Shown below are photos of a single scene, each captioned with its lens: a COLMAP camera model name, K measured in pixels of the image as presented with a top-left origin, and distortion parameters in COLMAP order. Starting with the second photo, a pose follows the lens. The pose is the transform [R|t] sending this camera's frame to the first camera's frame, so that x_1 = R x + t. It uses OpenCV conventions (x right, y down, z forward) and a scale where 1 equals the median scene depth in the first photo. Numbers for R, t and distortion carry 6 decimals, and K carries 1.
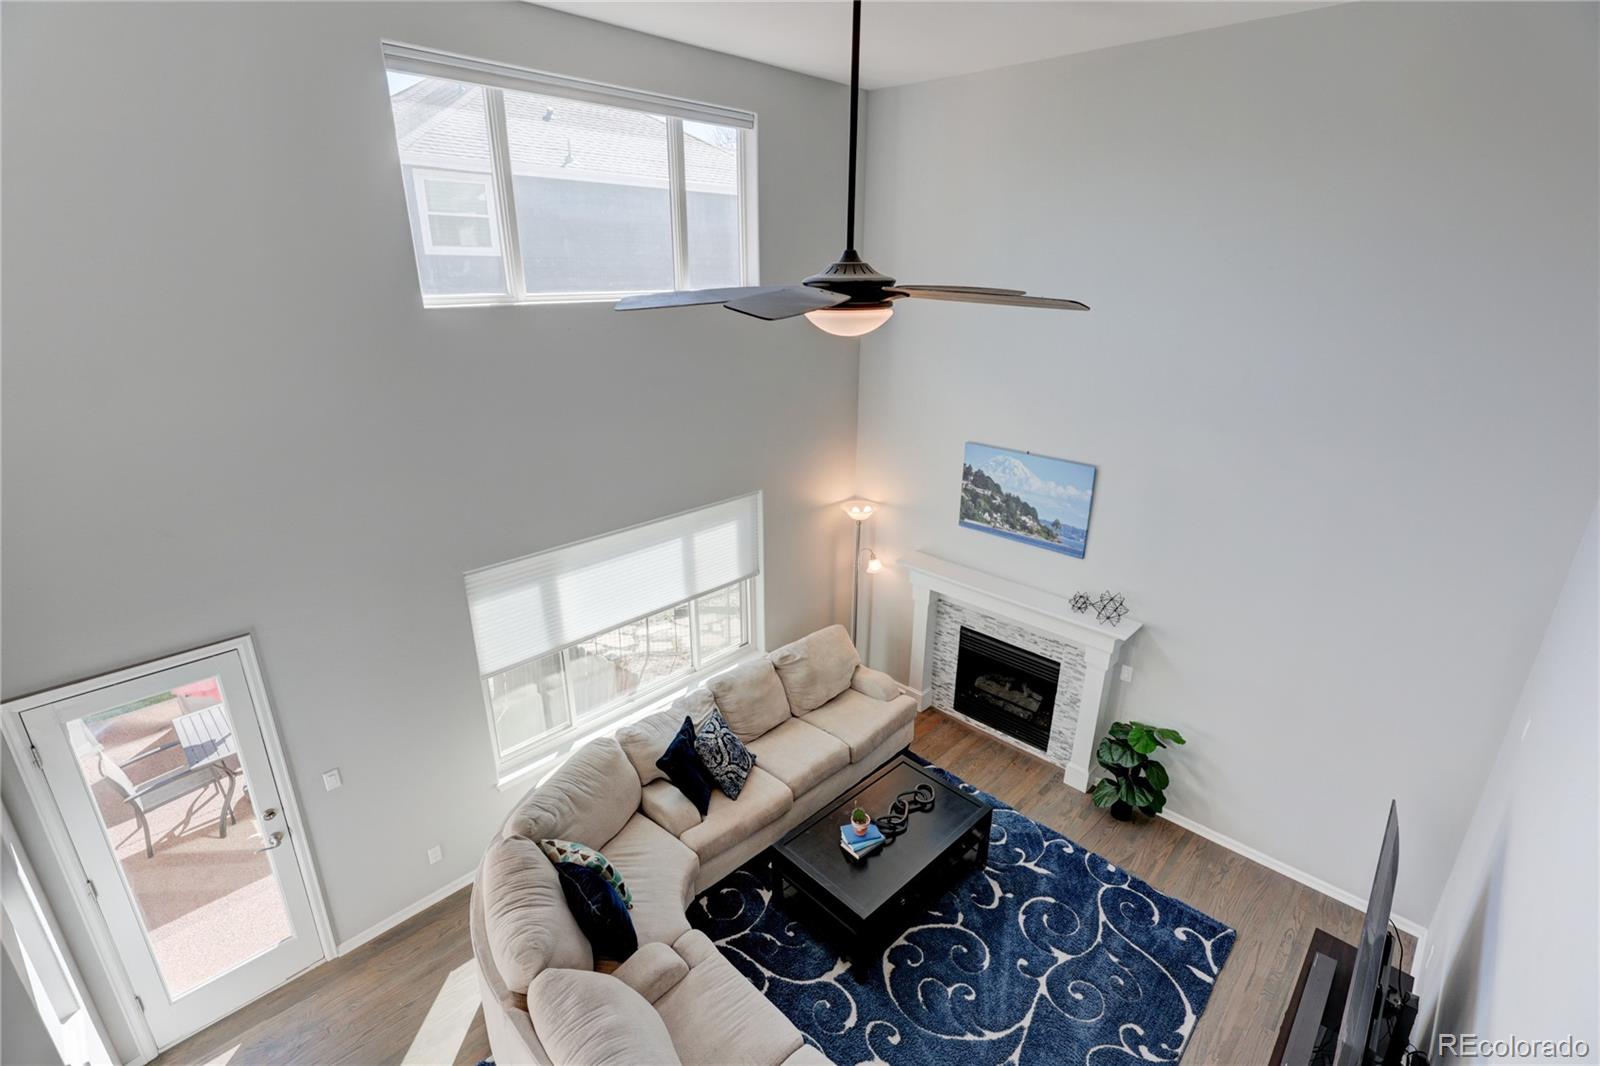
lens RADIAL K [[744.9, 0, 795.9], [0, 744.9, 519.1], [0, 0, 1]] dist [-0.003608, 0.000105]
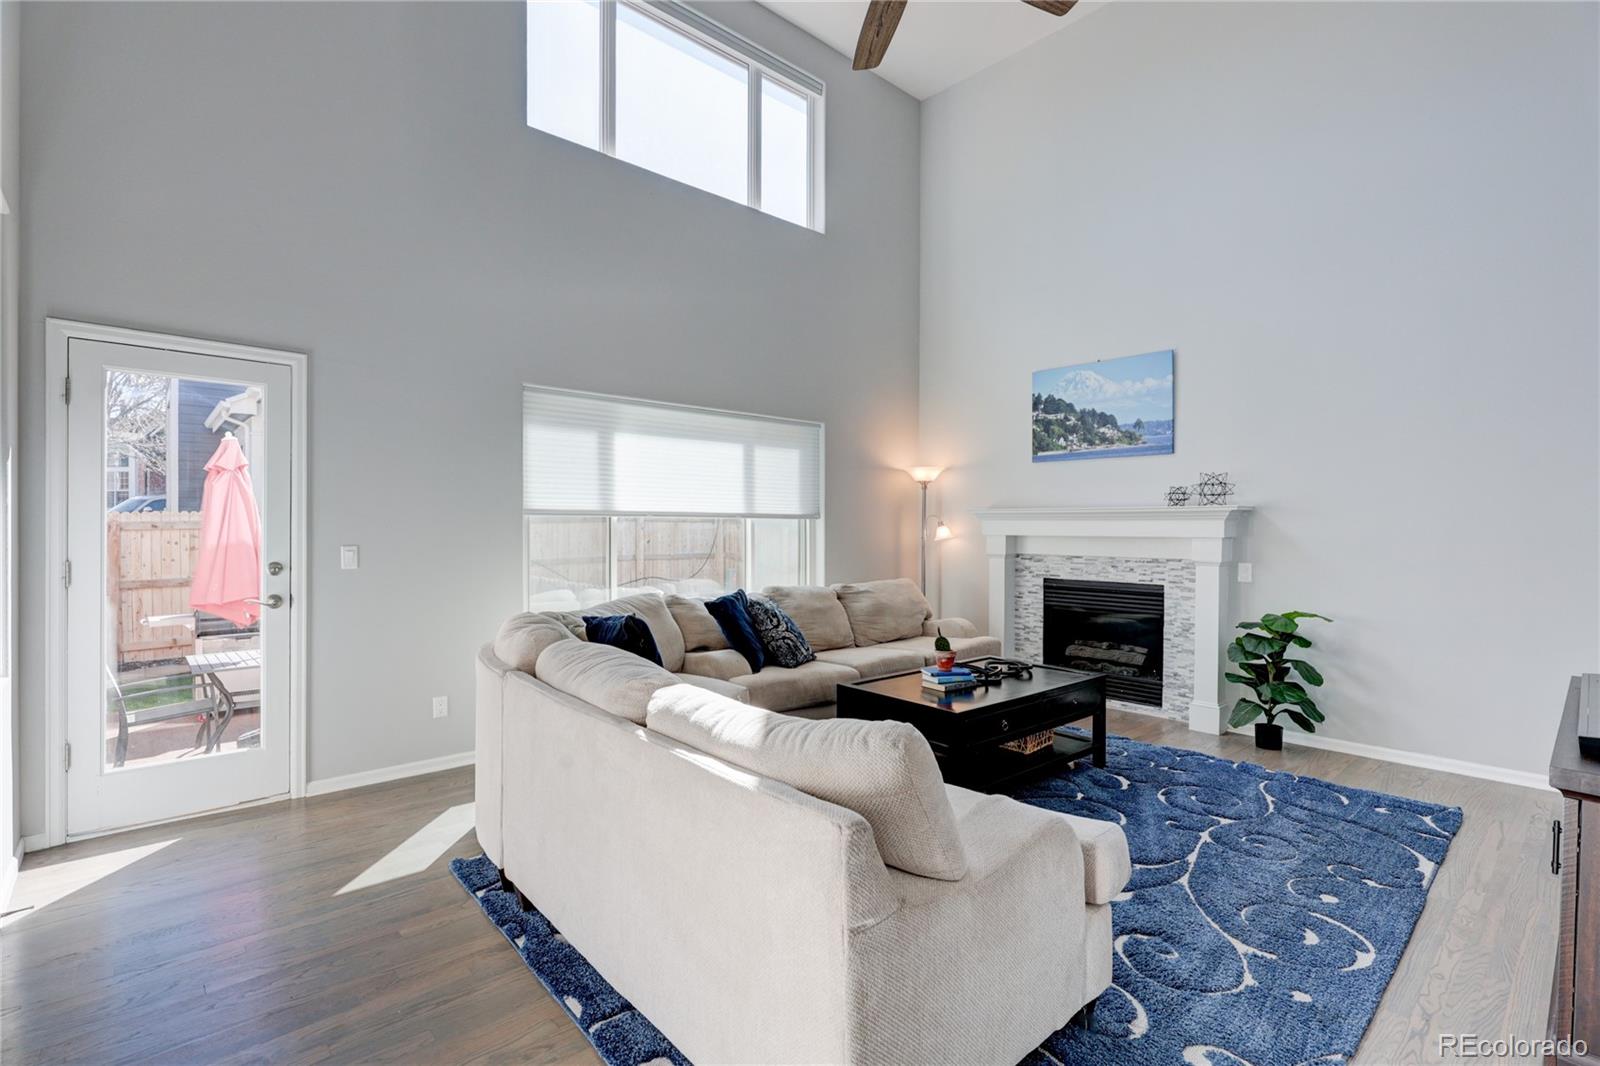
lens RADIAL K [[744.9, 0, 795.9], [0, 744.9, 519.1], [0, 0, 1]] dist [-0.003608, 0.000105]
pose [[0.997676, -0.000175, -0.068134, -0.017197], [-0.022851, 0.941219, -0.337023, 0.427861], [0.064188, 0.337797, 0.939028, 0.124871]]
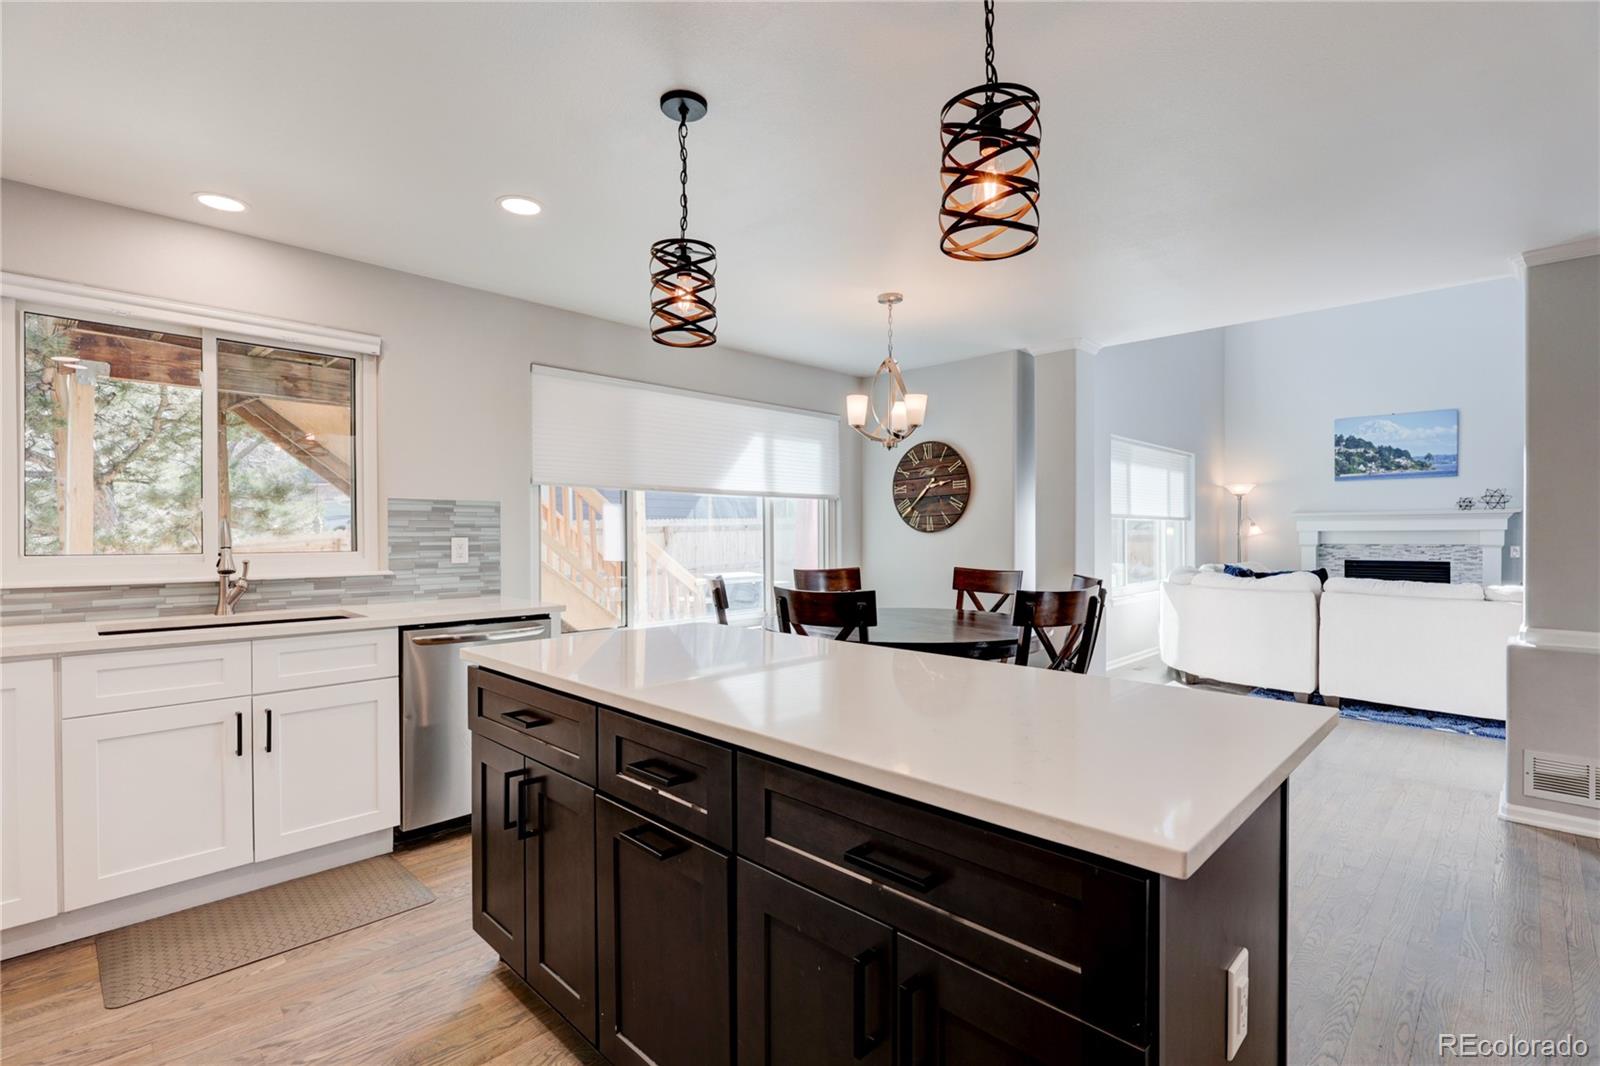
lens RADIAL K [[745.4, 0, 800.0], [0, 745.4, 533.0], [0, 0, 1]] dist [0.000770, 0.000278]
pose [[0.999950, -0.007447, -0.006724, -0.815376], [0.004778, 0.942719, -0.333555, 0.592204], [0.008823, 0.333506, 0.942707, -0.300555]]
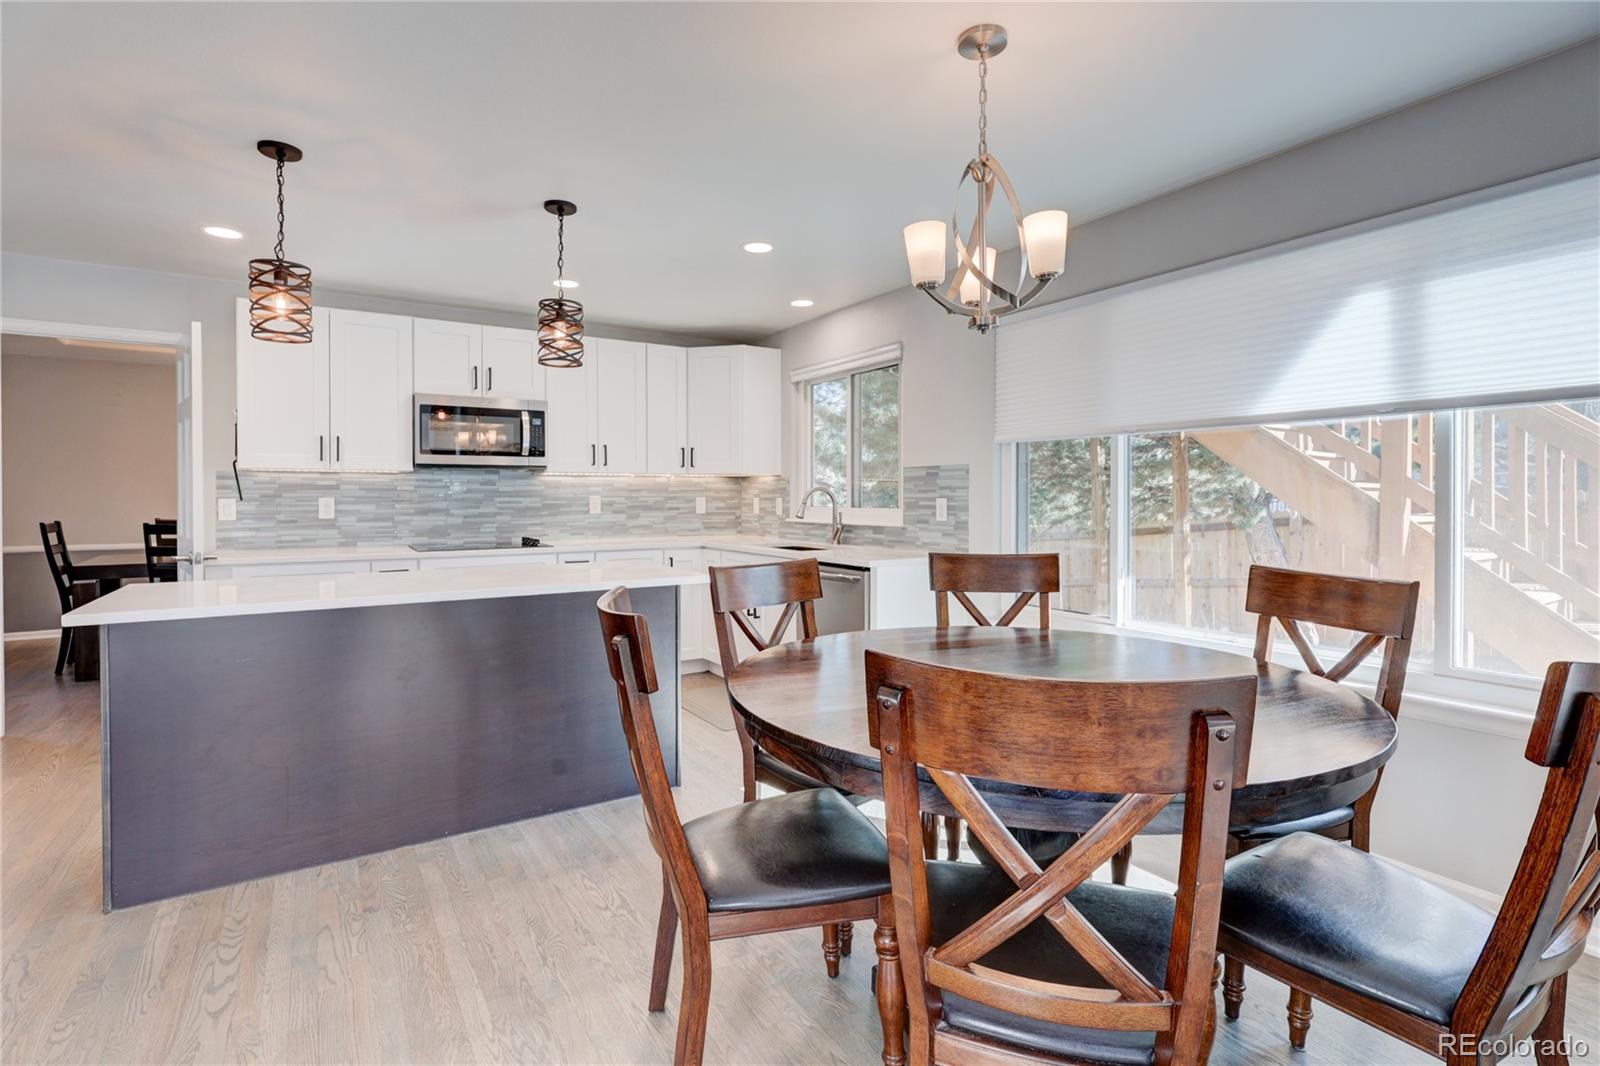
lens RADIAL K [[751.9, 0, 796.9], [0, 751.9, 506.4], [0, 0, 1]] dist [-0.001946, 0.000017]
pose [[-0.230954, 0.005470, -0.972949, -0.392825], [-0.323428, 0.942687, 0.082073, 0.383267], [0.917635, 0.333634, -0.215948, 0.306146]]
